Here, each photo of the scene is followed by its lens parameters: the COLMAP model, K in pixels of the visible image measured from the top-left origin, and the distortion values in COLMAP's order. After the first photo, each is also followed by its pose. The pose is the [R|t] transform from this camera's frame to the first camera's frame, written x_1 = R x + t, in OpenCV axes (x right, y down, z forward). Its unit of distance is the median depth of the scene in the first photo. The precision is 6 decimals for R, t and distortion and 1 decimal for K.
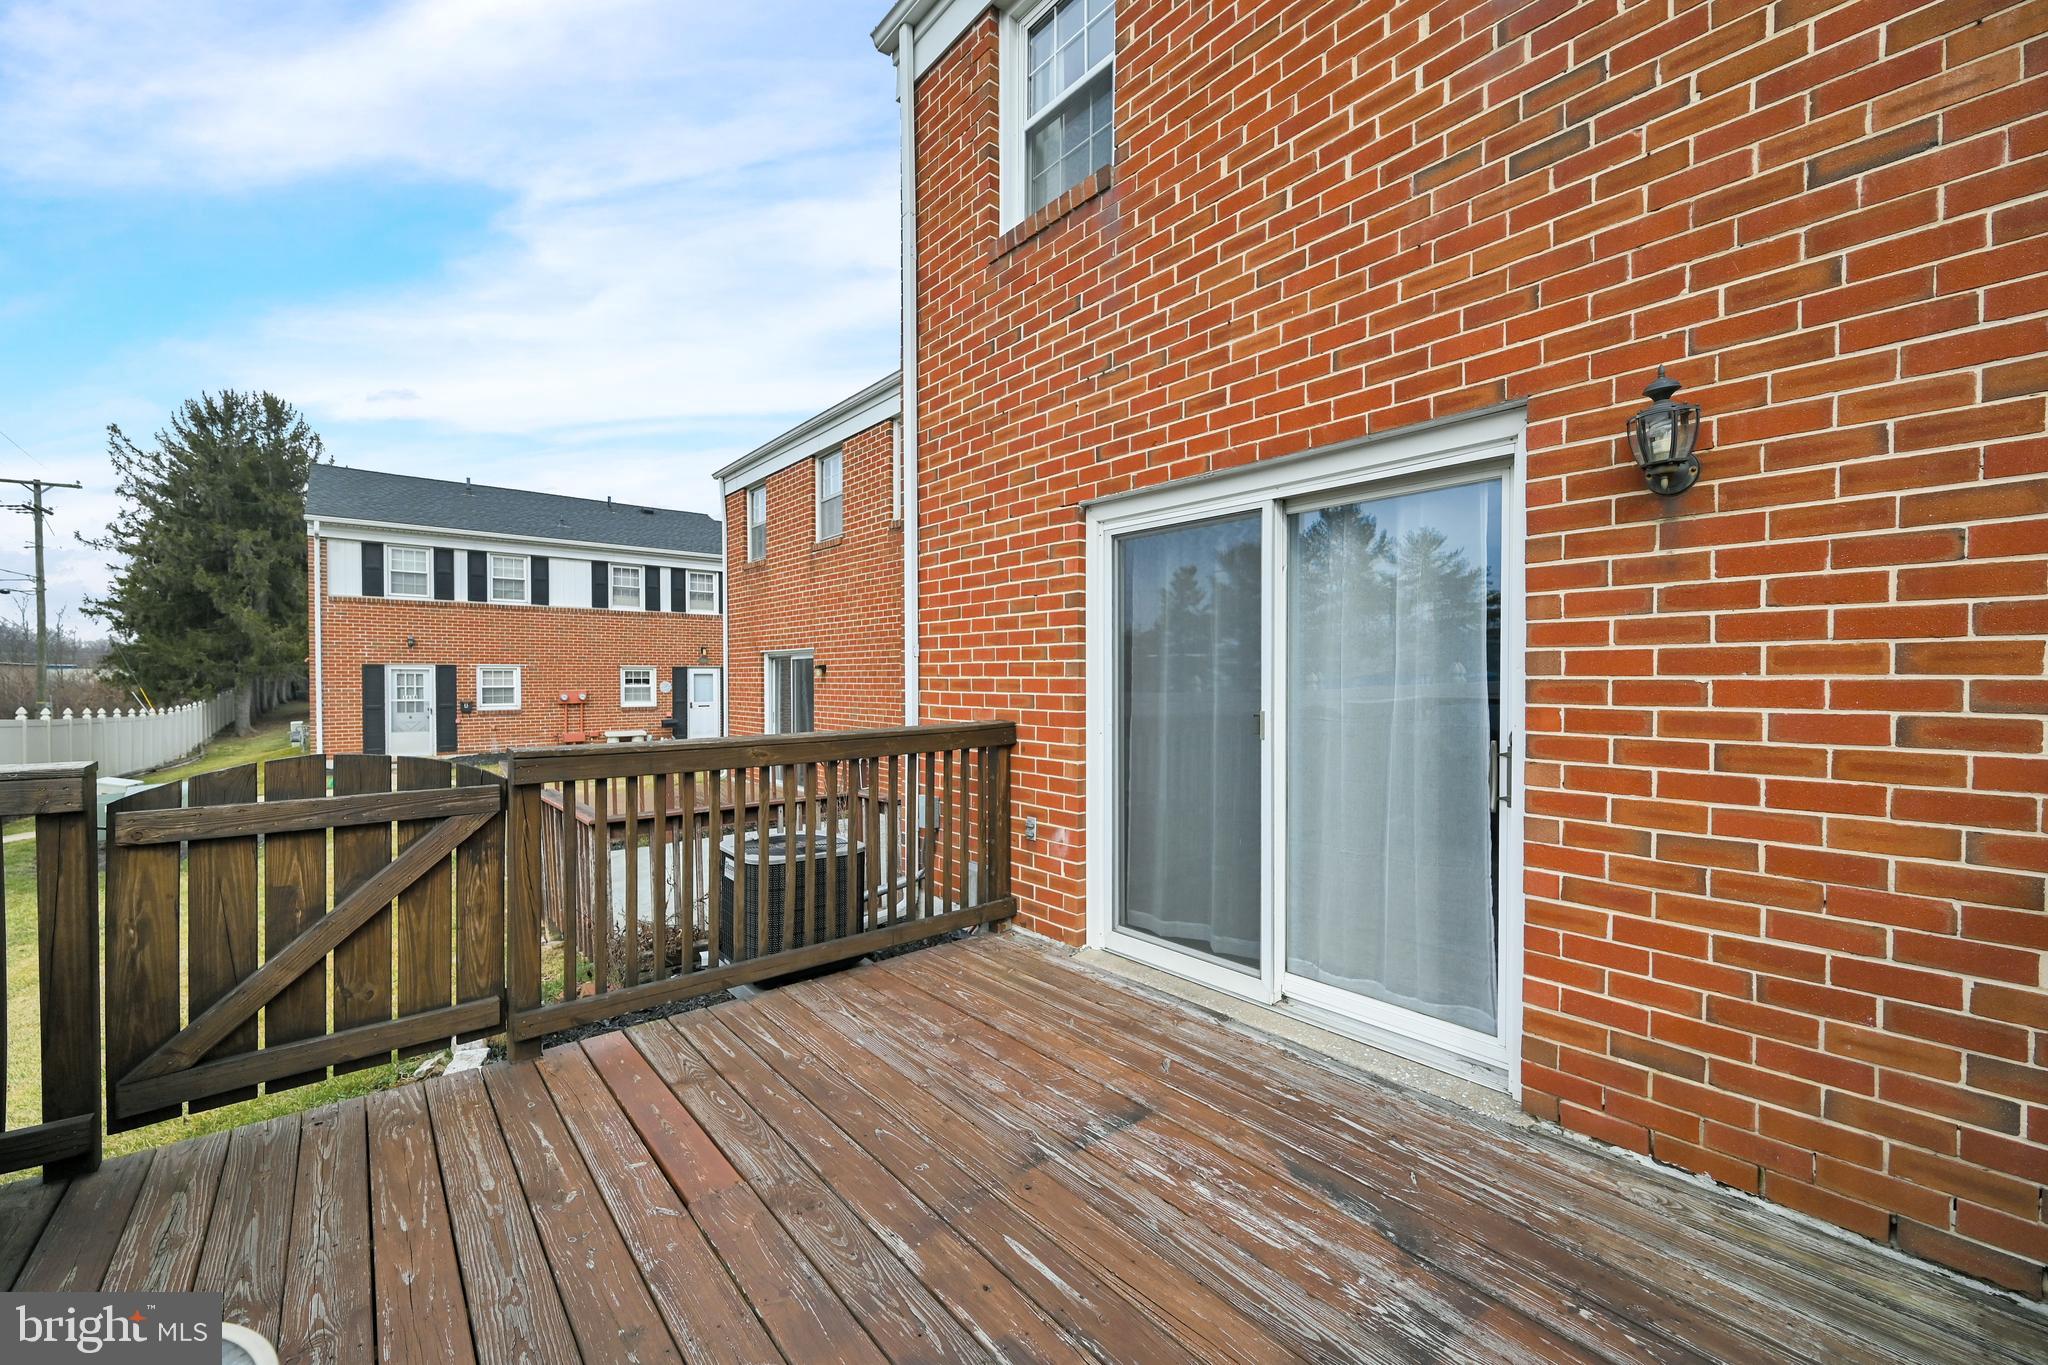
lens RADIAL K [[814.8, 0, 1018.2], [0, 814.8, 688.7], [0, 0, 1]] dist [-0.004418, 0.001229]
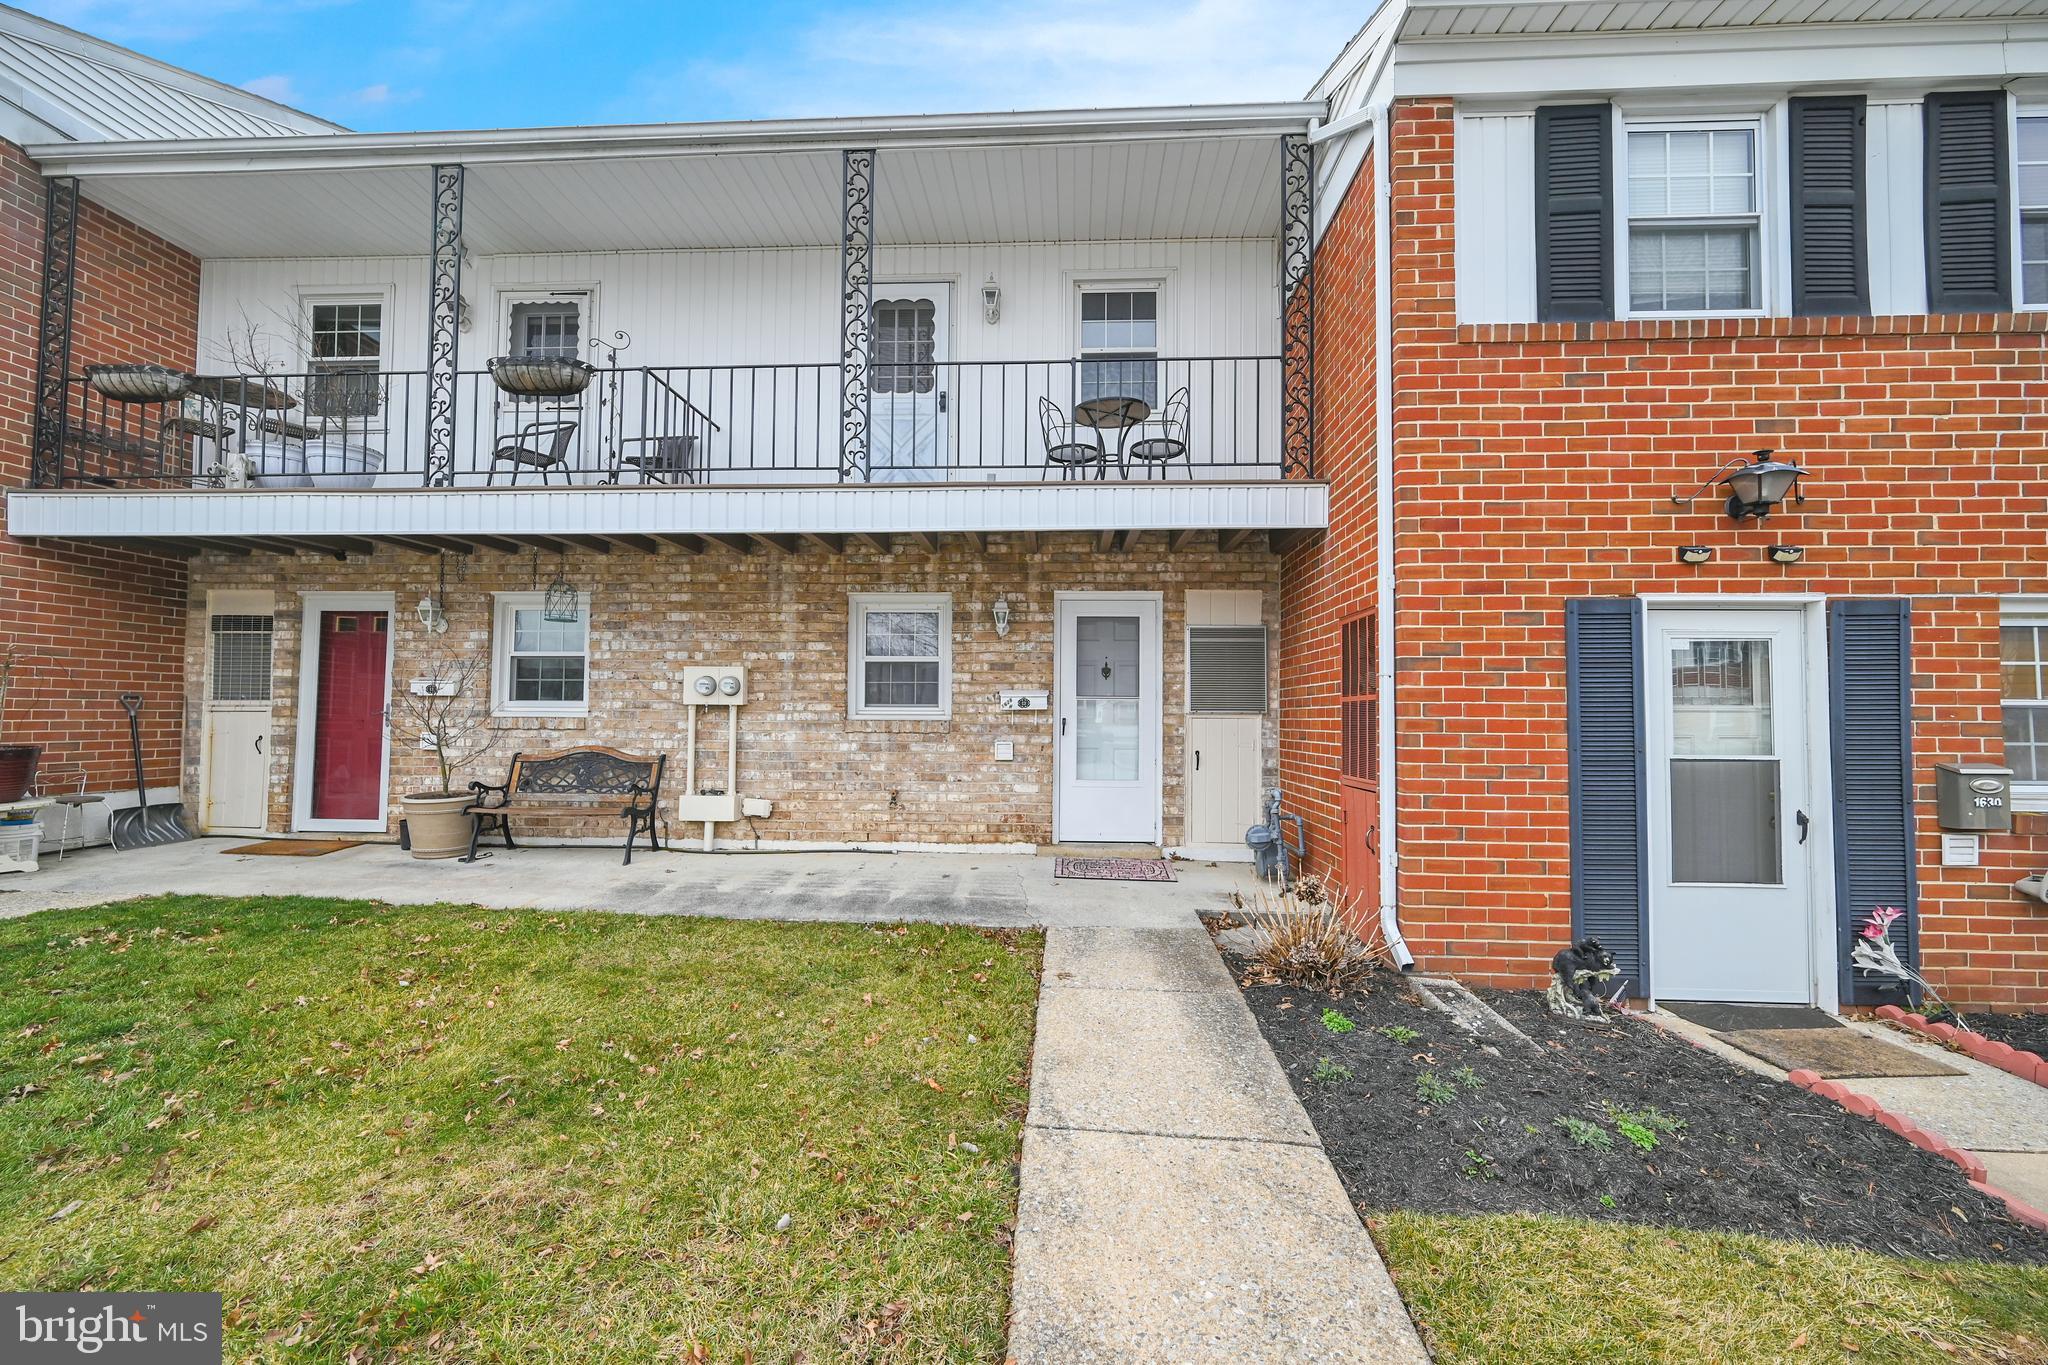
lens RADIAL K [[814.8, 0, 1027.3], [0, 814.8, 691.9], [0, 0, 1]] dist [-0.004418, 0.001229]
pose [[0.720138, -0.017785, -0.693602, -0.756767], [-0.012628, 0.999170, -0.038731, 0.007323], [0.693716, 0.036650, 0.719316, 0.725601]]
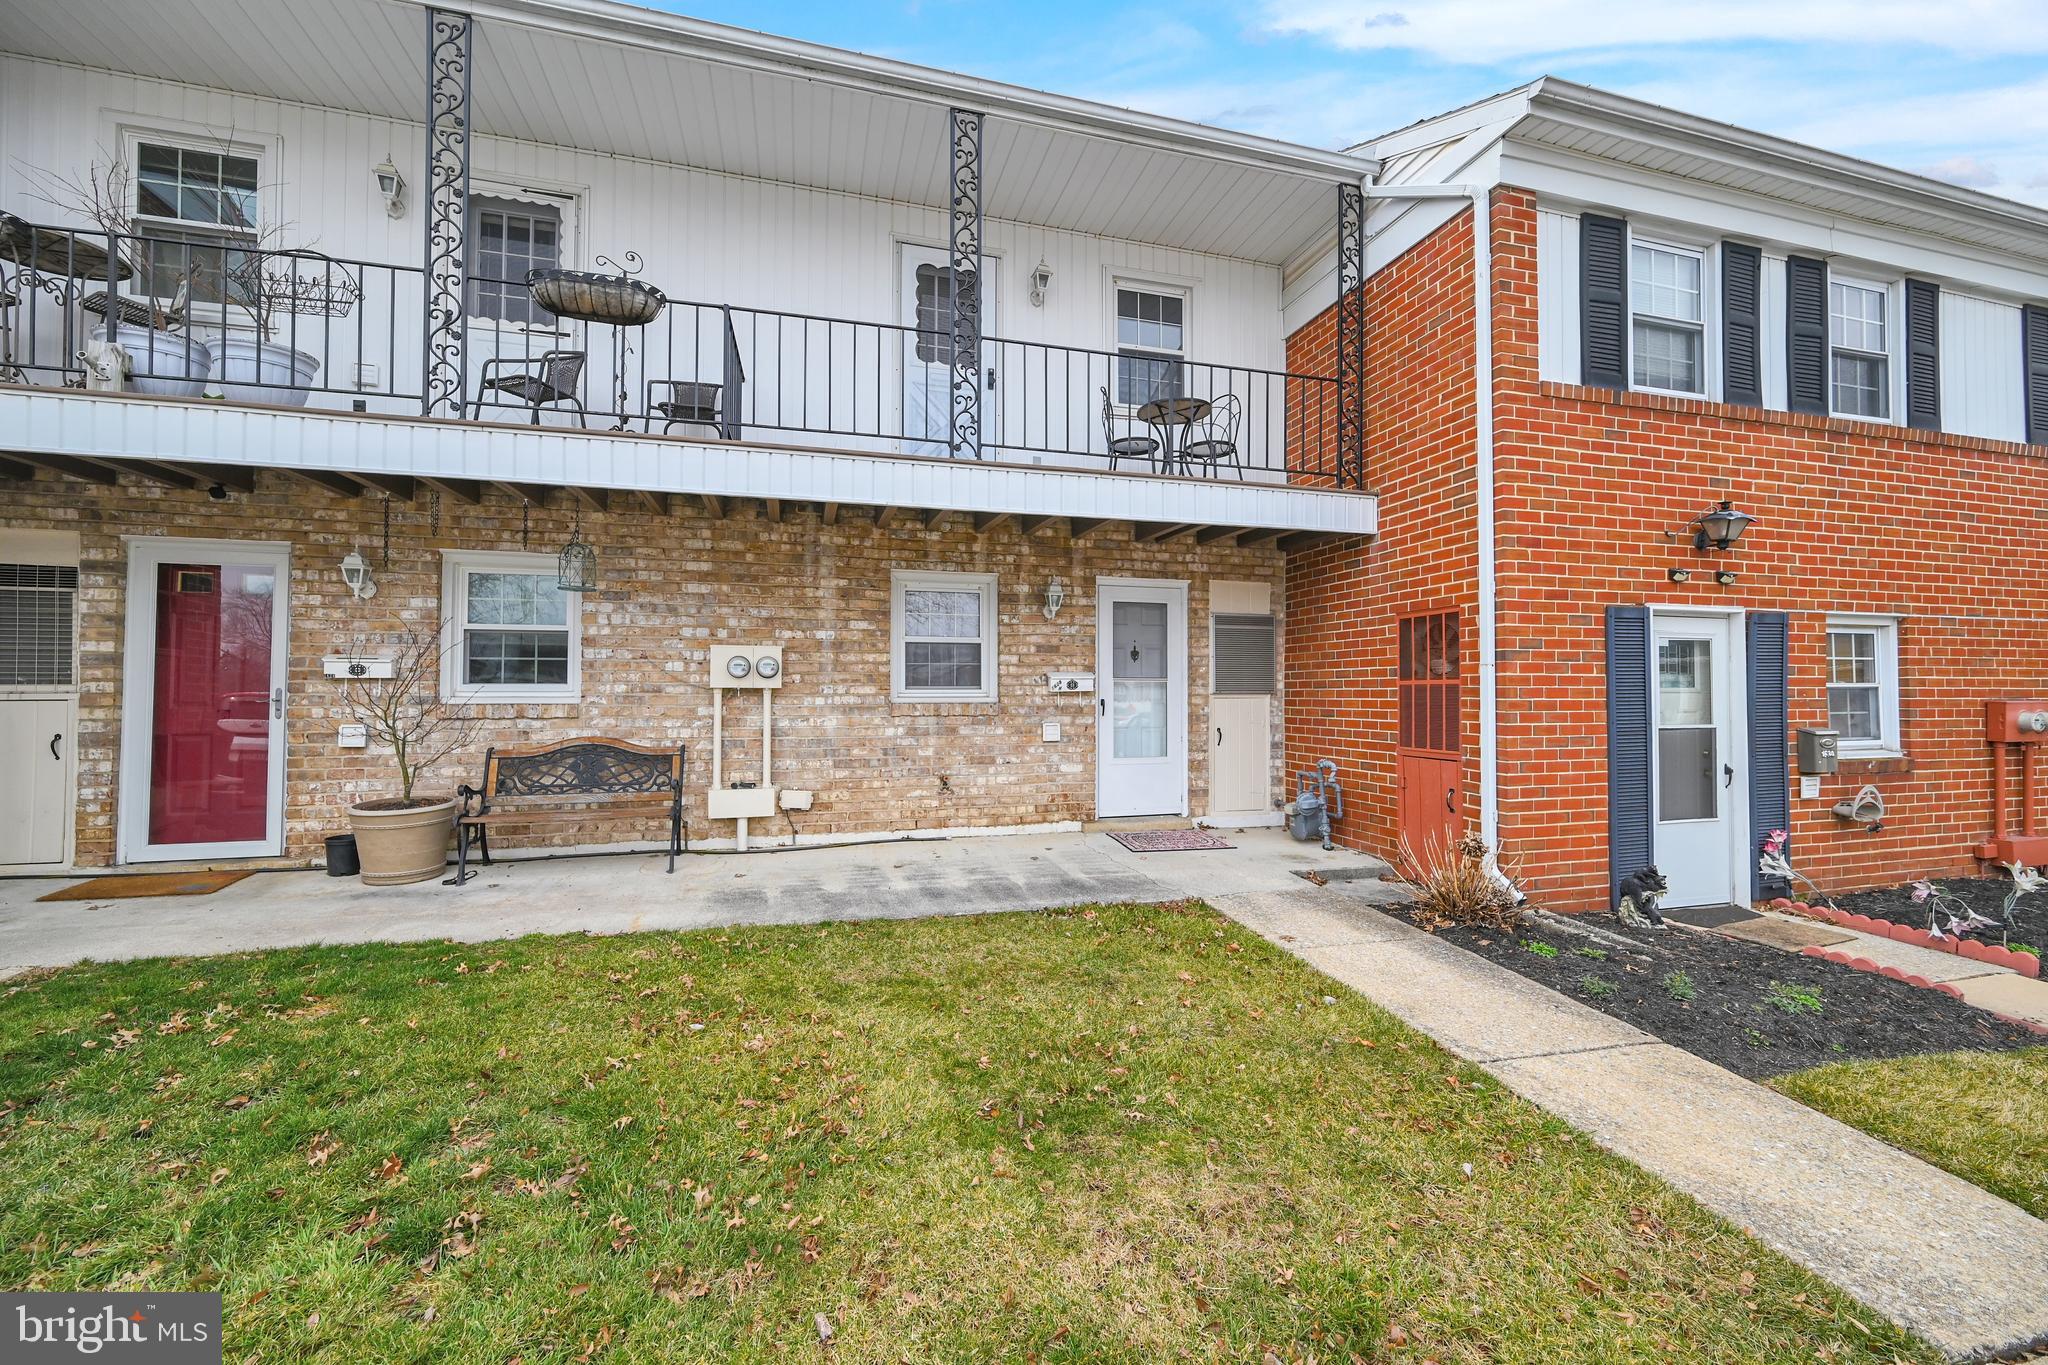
lens RADIAL K [[814.8, 0, 1028.4], [0, 814.8, 678.0], [0, 0, 1]] dist [-0.004418, 0.001229]
pose [[0.905793, -0.007937, -0.423646, -0.874690], [-0.003180, 0.999669, -0.025527, 0.004556], [0.423709, 0.024469, 0.905468, 0.637904]]
